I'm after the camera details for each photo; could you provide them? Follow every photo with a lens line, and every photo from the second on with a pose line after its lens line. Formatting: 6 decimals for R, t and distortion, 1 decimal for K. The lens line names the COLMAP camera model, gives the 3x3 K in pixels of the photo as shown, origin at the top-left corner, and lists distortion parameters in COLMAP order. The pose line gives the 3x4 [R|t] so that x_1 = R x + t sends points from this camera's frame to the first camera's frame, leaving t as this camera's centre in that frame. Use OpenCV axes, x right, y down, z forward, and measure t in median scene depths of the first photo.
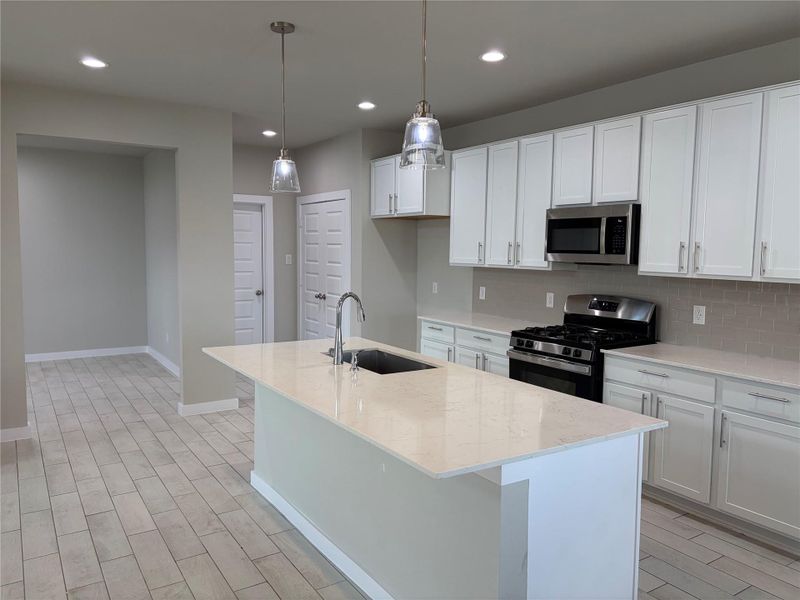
lens RADIAL K [[606.2, 0, 402.9], [0, 606.2, 299.8], [0, 0, 1]] dist [0.047839, -0.049433]
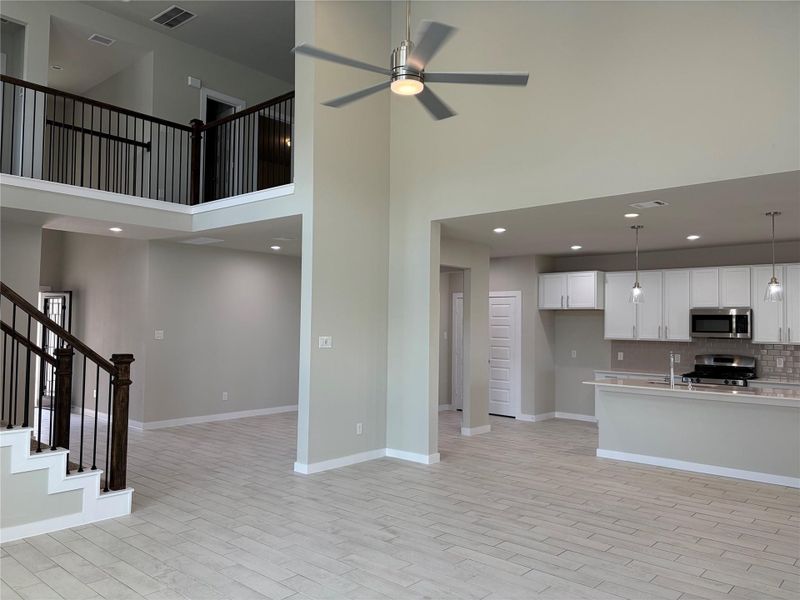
lens RADIAL K [[606.2, 0, 397.6], [0, 606.2, 299.8], [0, 0, 1]] dist [0.047839, -0.049433]
pose [[0.964059, 0.015143, 0.265255, -1.165437], [0.019334, 0.991729, -0.126885, 0.046426], [-0.264982, 0.127453, 0.955793, -0.587102]]
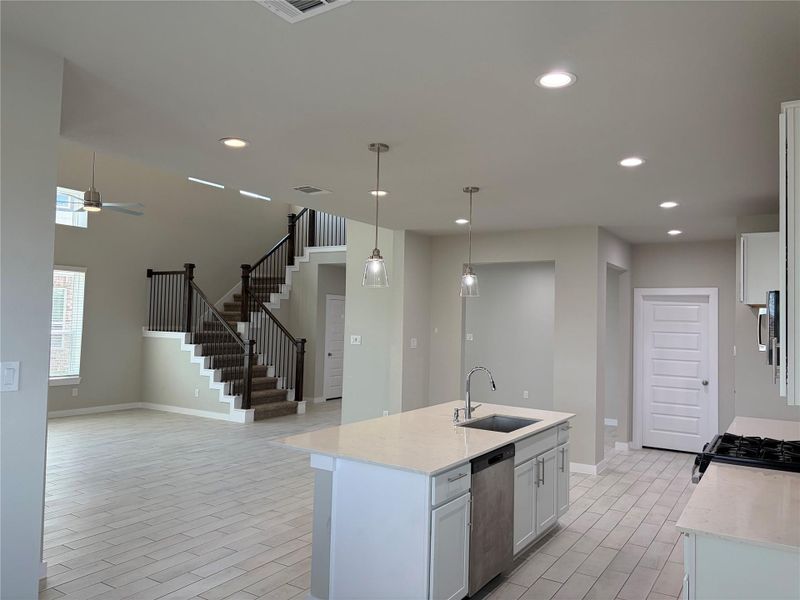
lens RADIAL K [[606.2, 0, 402.6], [0, 606.2, 296.7], [0, 0, 1]] dist [0.047839, -0.049433]
pose [[0.422646, -0.036330, -0.905566, 0.853713], [-0.100666, 0.991132, -0.086745, -0.026523], [0.900687, 0.127822, 0.415241, 0.207531]]
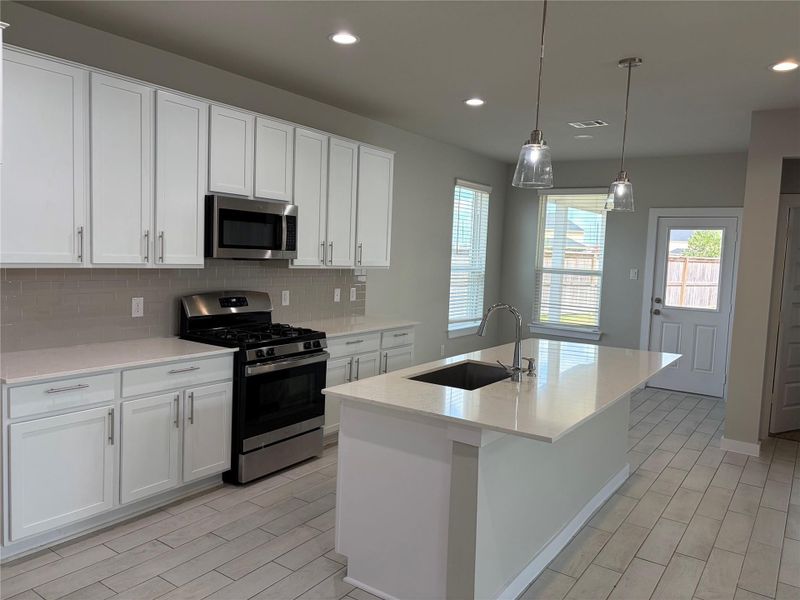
lens RADIAL K [[606.2, 0, 401.0], [0, 606.2, 293.5], [0, 0, 1]] dist [0.047839, -0.049433]
pose [[-0.383555, -0.092157, 0.918908, -0.654710], [0.034553, 0.992880, 0.113998, -0.103577], [-0.922871, 0.075476, -0.377640, 1.112536]]
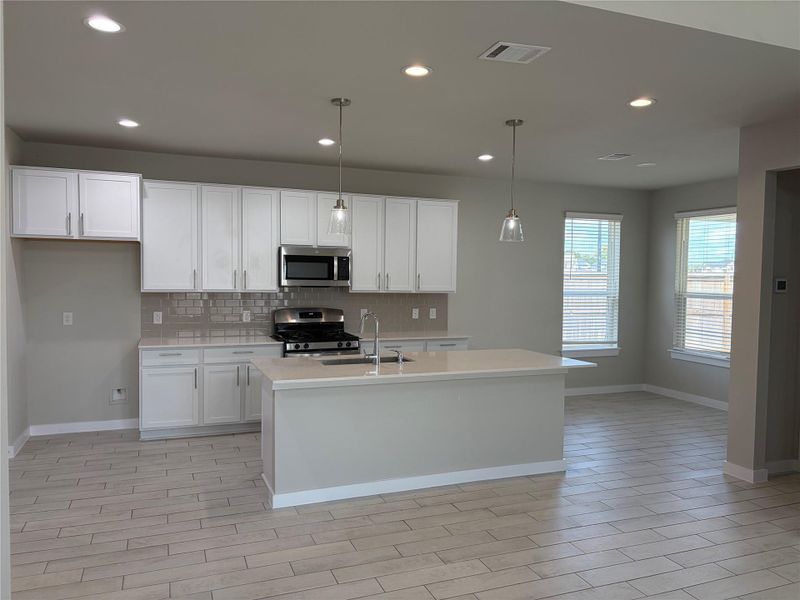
lens RADIAL K [[606.2, 0, 401.2], [0, 606.2, 301.6], [0, 0, 1]] dist [0.047839, -0.049433]
pose [[0.201924, -0.050097, 0.978119, -1.041613], [0.075858, 0.996491, 0.035378, -0.056960], [-0.976459, 0.067055, 0.205015, 0.485344]]
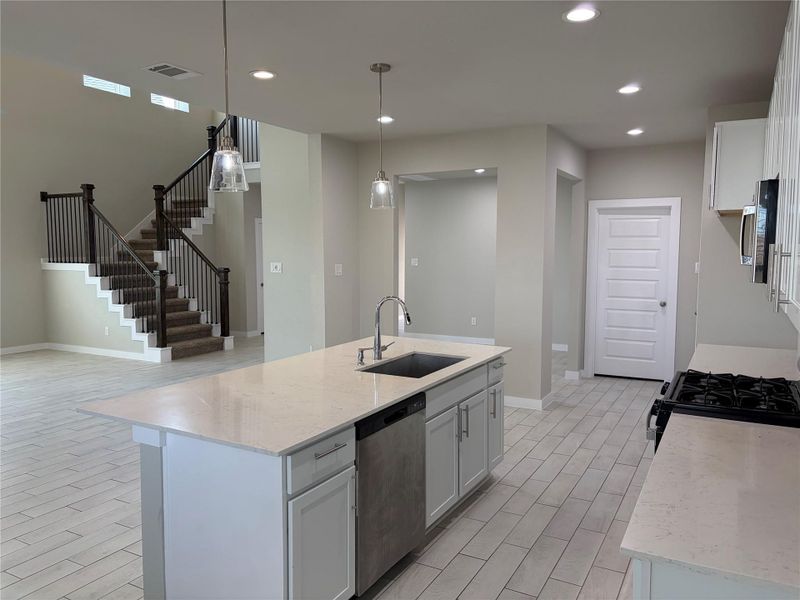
lens RADIAL K [[606.2, 0, 400.1], [0, 606.2, 300.6], [0, 0, 1]] dist [0.047839, -0.049433]
pose [[0.471574, 0.065173, -0.879415, 0.695667], [-0.074015, 0.996671, 0.034173, -0.033505], [0.878715, 0.048975, 0.474828, 0.393903]]
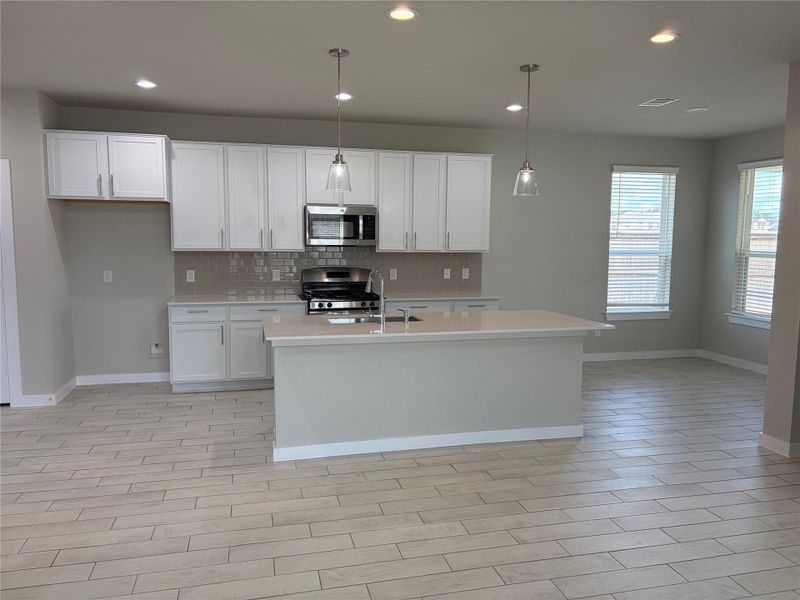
lens RADIAL K [[606.2, 0, 396.5], [0, 606.2, 298.1], [0, 0, 1]] dist [0.047839, -0.049433]
pose [[0.329528, -0.103000, 0.938511, -0.991993], [0.078898, 0.993559, 0.081340, -0.040676], [-0.940844, 0.047243, 0.335532, 0.380561]]
